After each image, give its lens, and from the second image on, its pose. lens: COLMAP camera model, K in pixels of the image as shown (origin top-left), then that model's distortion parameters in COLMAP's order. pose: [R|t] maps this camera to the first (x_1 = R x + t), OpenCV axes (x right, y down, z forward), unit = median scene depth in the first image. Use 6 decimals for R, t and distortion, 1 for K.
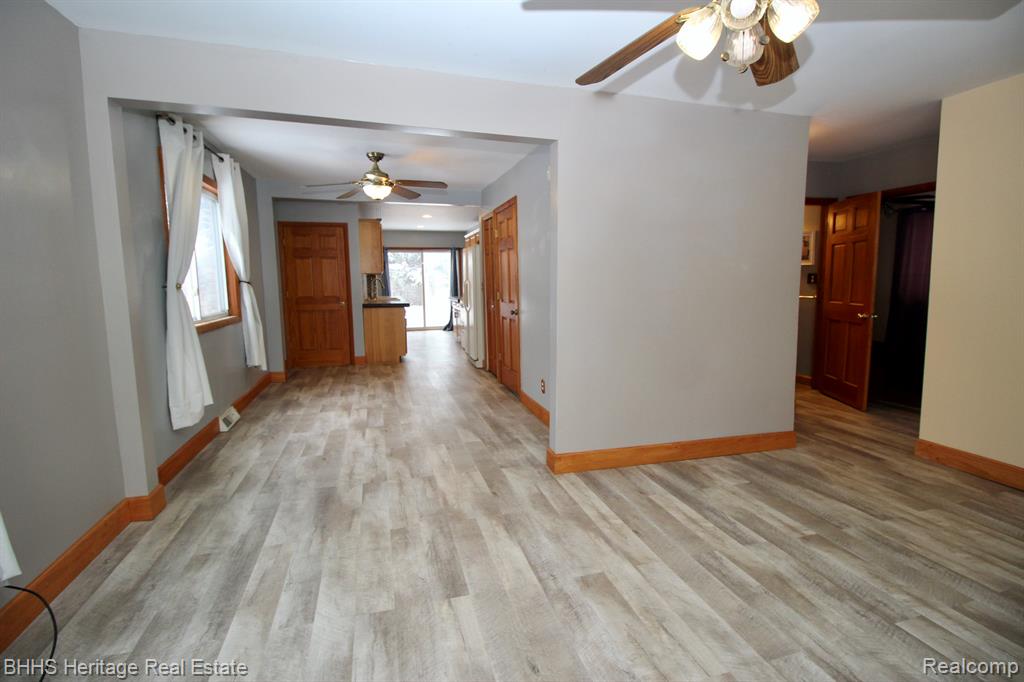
lens RADIAL K [[472.5, 0, 514.1], [0, 472.5, 332.7], [0, 0, 1]] dist [-0.003041, -0.011574]
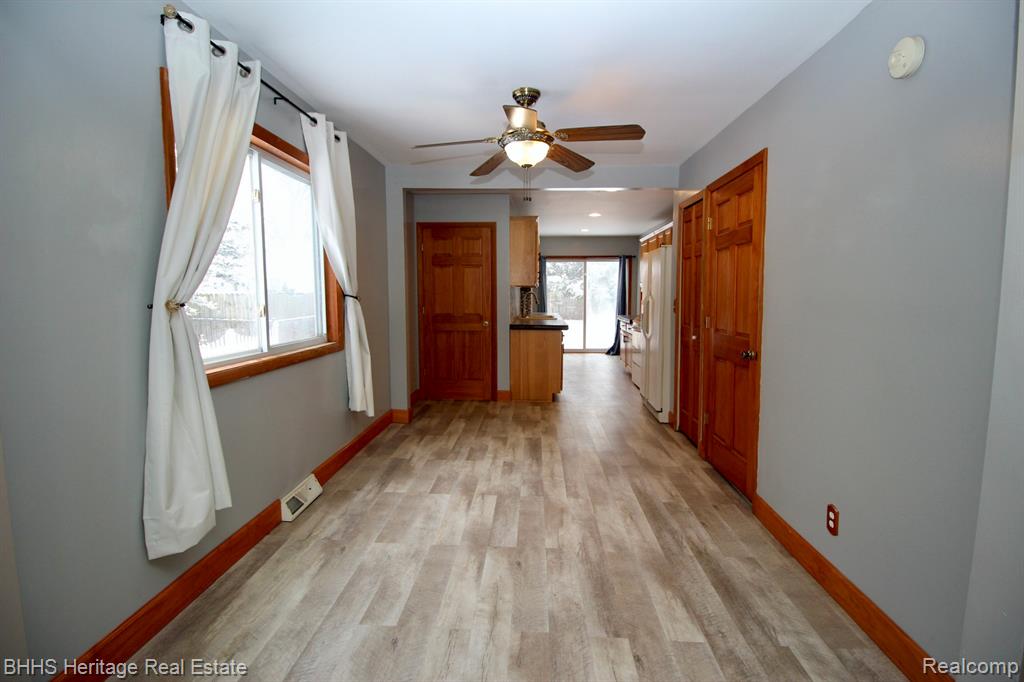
lens RADIAL K [[472.5, 0, 516.0], [0, 472.5, 335.0], [0, 0, 1]] dist [-0.003041, -0.011574]
pose [[0.947100, 0.040068, -0.318428, -0.128754], [-0.047123, 0.998784, -0.014478, -0.069664], [0.317460, 0.028717, 0.947837, 0.555138]]
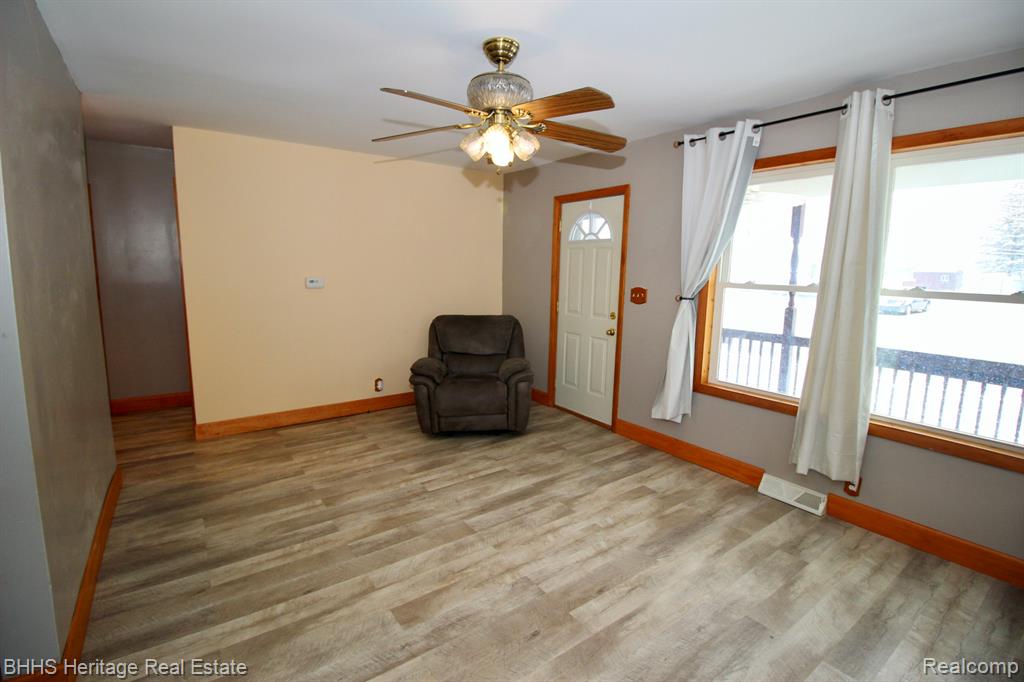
lens RADIAL K [[472.5, 0, 515.6], [0, 472.5, 336.2], [0, 0, 1]] dist [-0.003041, -0.011574]
pose [[-0.343350, -0.126206, 0.930689, -0.447684], [0.090819, 0.981826, 0.166645, -0.107341], [-0.934806, 0.141741, -0.325648, 0.622415]]
